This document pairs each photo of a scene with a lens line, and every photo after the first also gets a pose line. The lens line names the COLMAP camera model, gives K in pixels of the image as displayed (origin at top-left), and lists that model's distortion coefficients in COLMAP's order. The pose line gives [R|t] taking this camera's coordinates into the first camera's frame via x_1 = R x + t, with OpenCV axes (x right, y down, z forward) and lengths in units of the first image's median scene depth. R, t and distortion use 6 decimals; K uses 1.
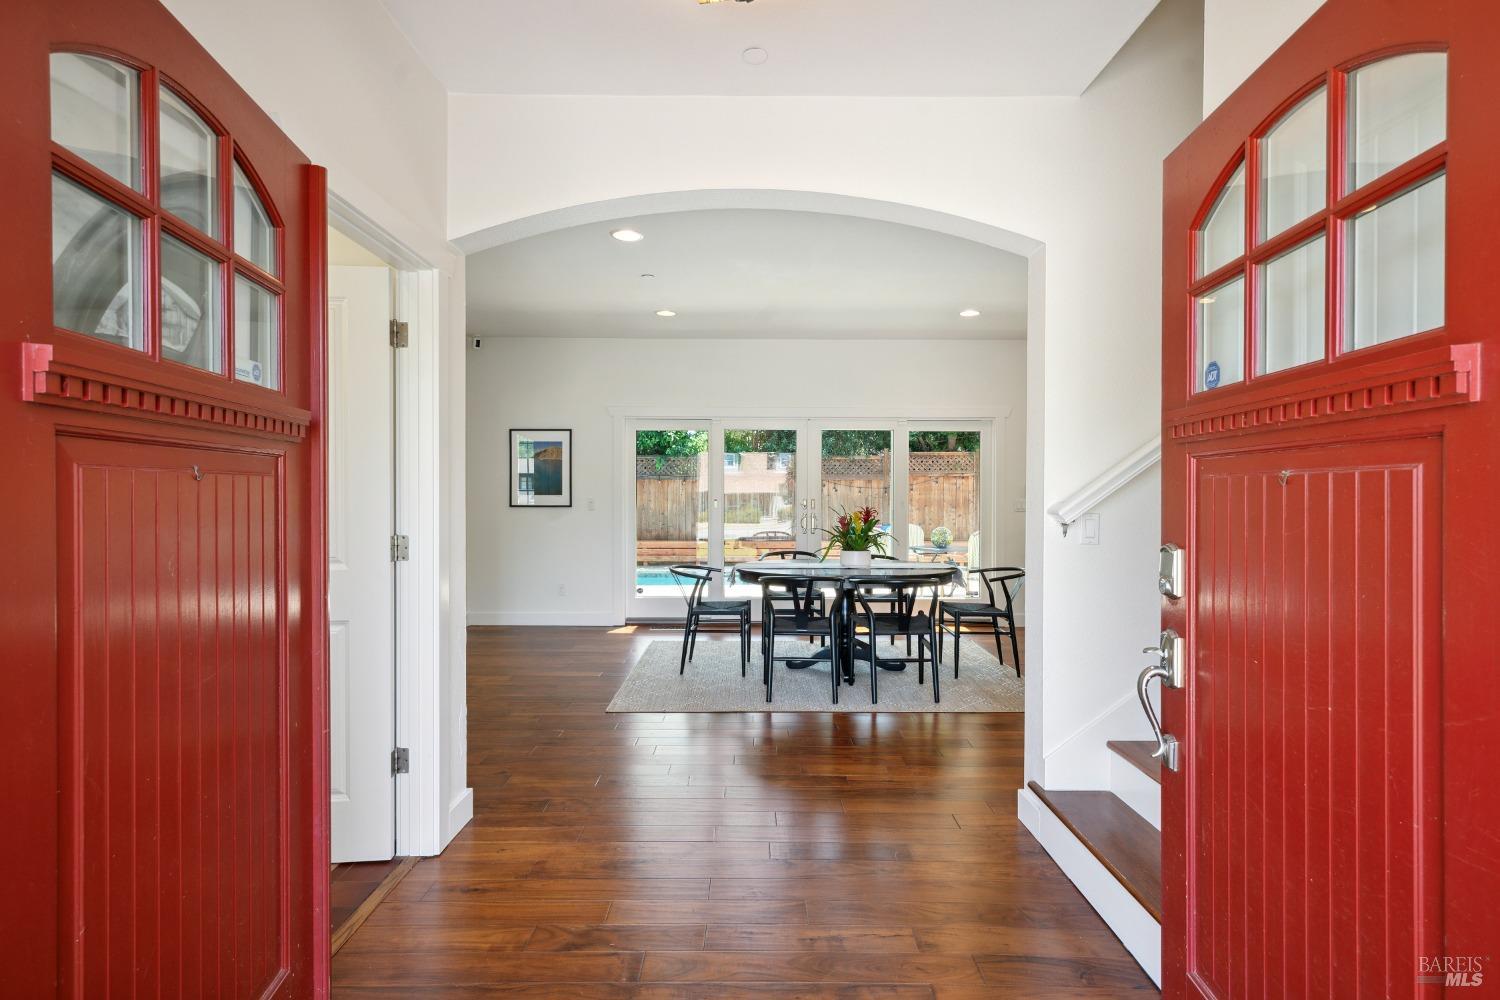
lens RADIAL K [[728.2, 0, 750.0], [0, 728.2, 500.0], [0, 0, 1]] dist [-0.000063, -0.000280]
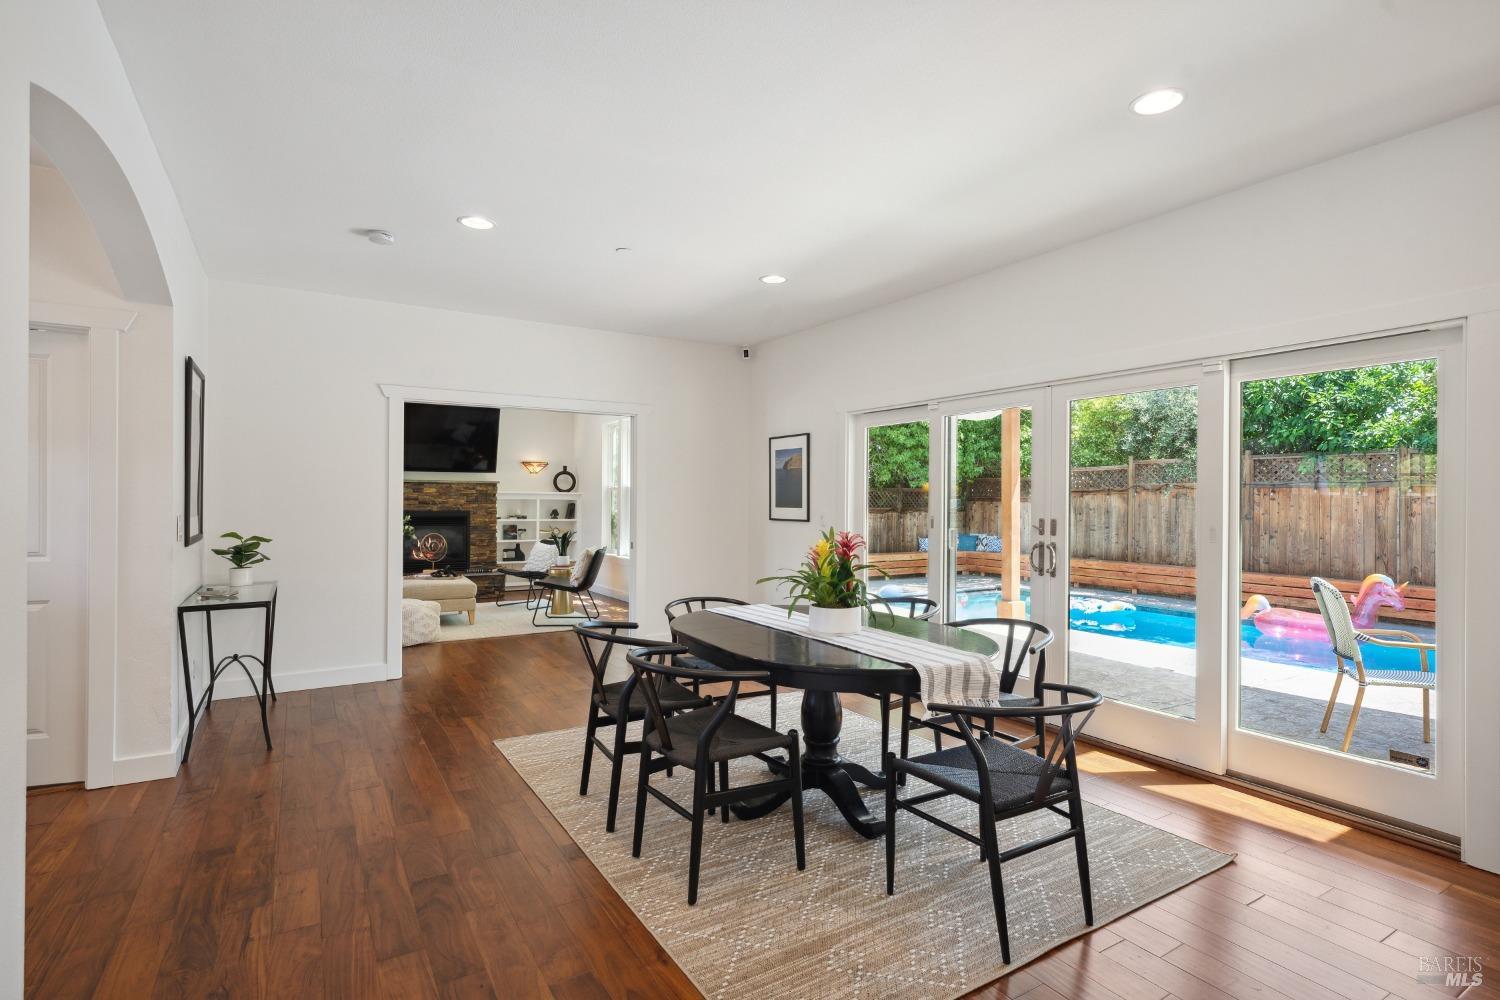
lens RADIAL K [[728.2, 0, 750.0], [0, 728.2, 500.0], [0, 0, 1]] dist [-0.000063, -0.000280]
pose [[0.521844, 0.004451, -0.853030, 0.461727], [-0.016758, 0.999847, -0.005034, -0.011076], [0.852877, 0.016922, 0.521838, 0.486072]]
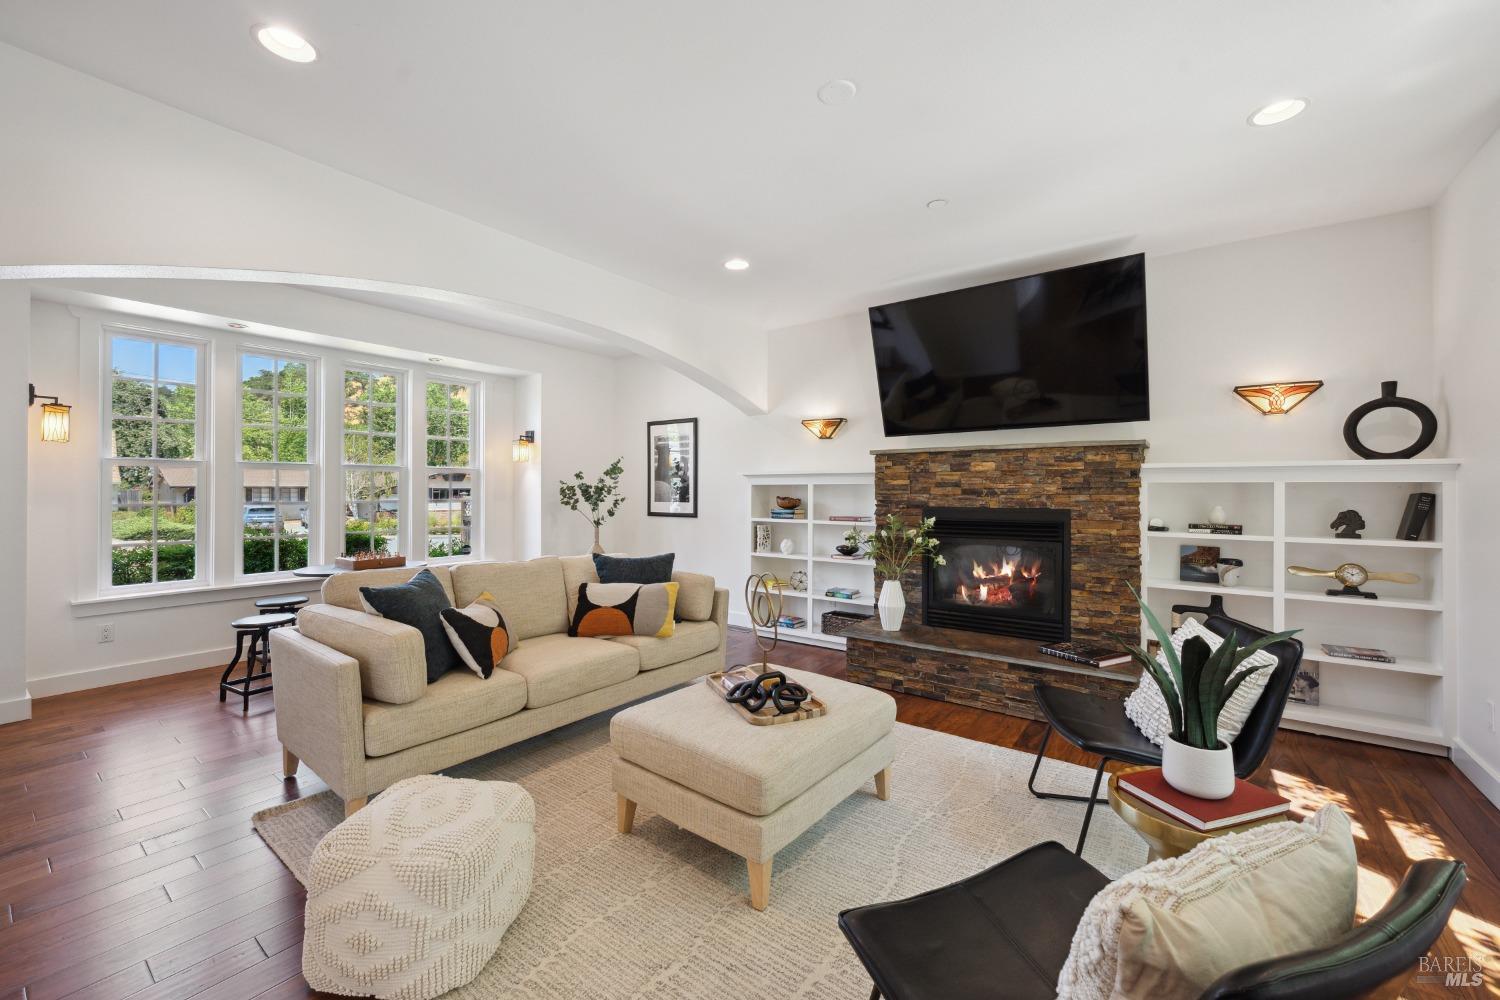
lens RADIAL K [[605.4, 0, 753.1], [0, 605.4, 483.8], [0, 0, 1]] dist [-0.002600, -0.000094]
pose [[-0.597221, -0.006847, -0.802048, -0.447981], [-0.008951, 0.999958, -0.001872, -0.007104], [0.802027, 0.006061, -0.597257, 0.851092]]
